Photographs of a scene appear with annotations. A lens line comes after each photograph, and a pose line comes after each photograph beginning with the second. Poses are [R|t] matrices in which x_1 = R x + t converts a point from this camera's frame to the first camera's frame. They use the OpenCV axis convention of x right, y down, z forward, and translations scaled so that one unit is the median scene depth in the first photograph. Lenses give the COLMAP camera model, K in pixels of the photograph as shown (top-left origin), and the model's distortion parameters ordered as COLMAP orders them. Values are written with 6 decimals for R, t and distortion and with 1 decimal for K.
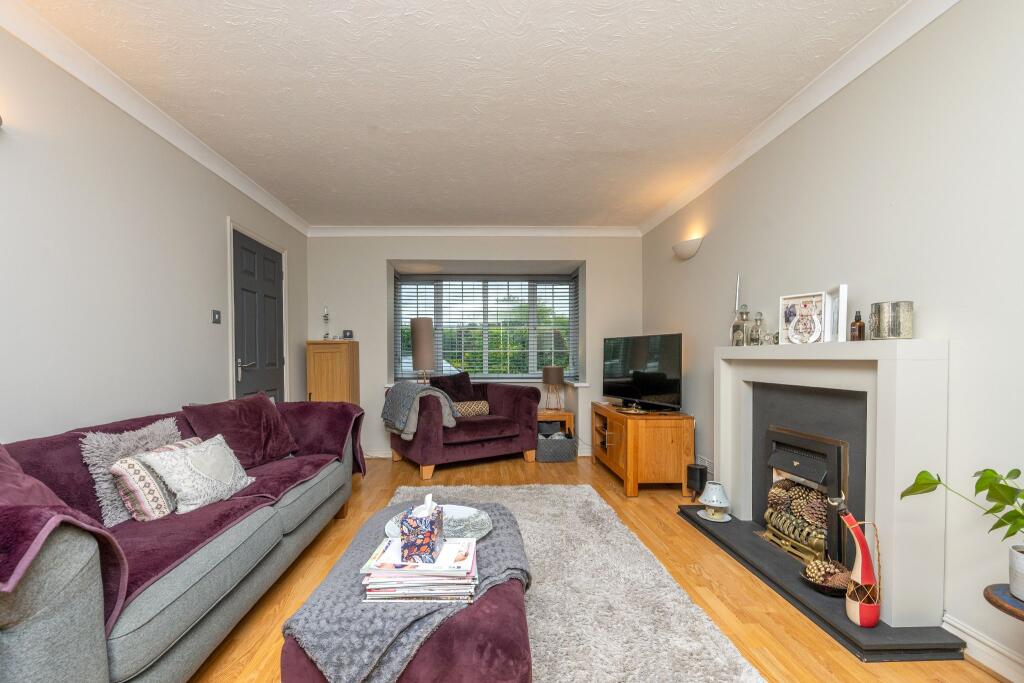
lens RADIAL K [[409.0, 0, 511.3], [0, 409.0, 365.1], [0, 0, 1]] dist [-0.006130, -0.000646]
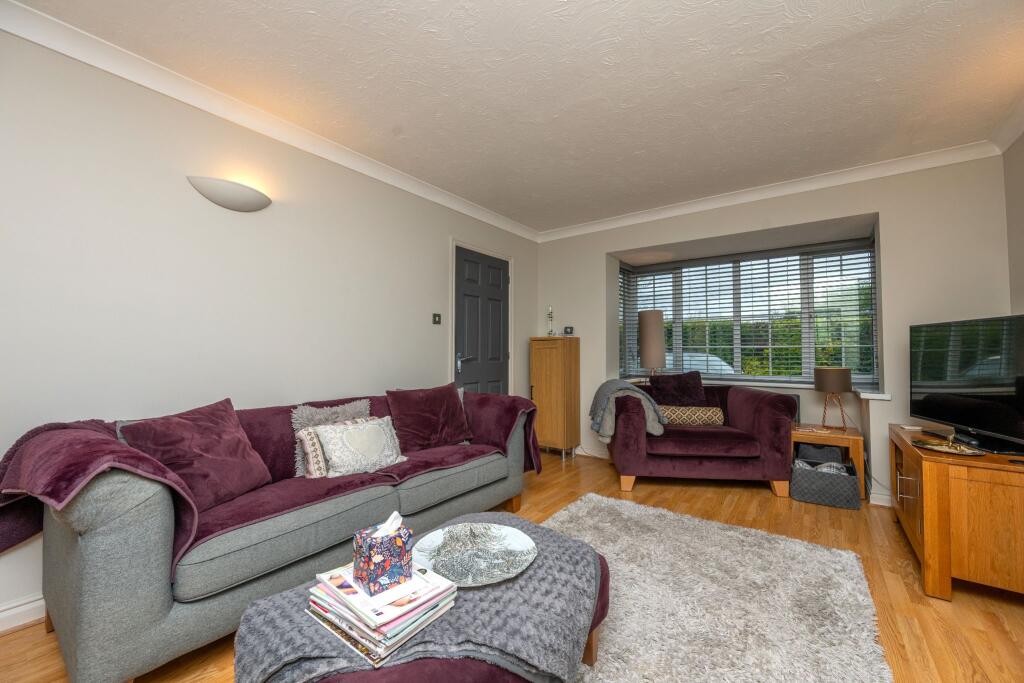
lens RADIAL K [[409.0, 0, 511.6], [0, 409.0, 340.3], [0, 0, 1]] dist [-0.006130, -0.000646]
pose [[0.783847, -0.013054, -0.620817, 0.152449], [-0.019155, 0.998795, -0.045186, -0.002457], [0.620659, 0.047311, 0.782652, 0.134309]]
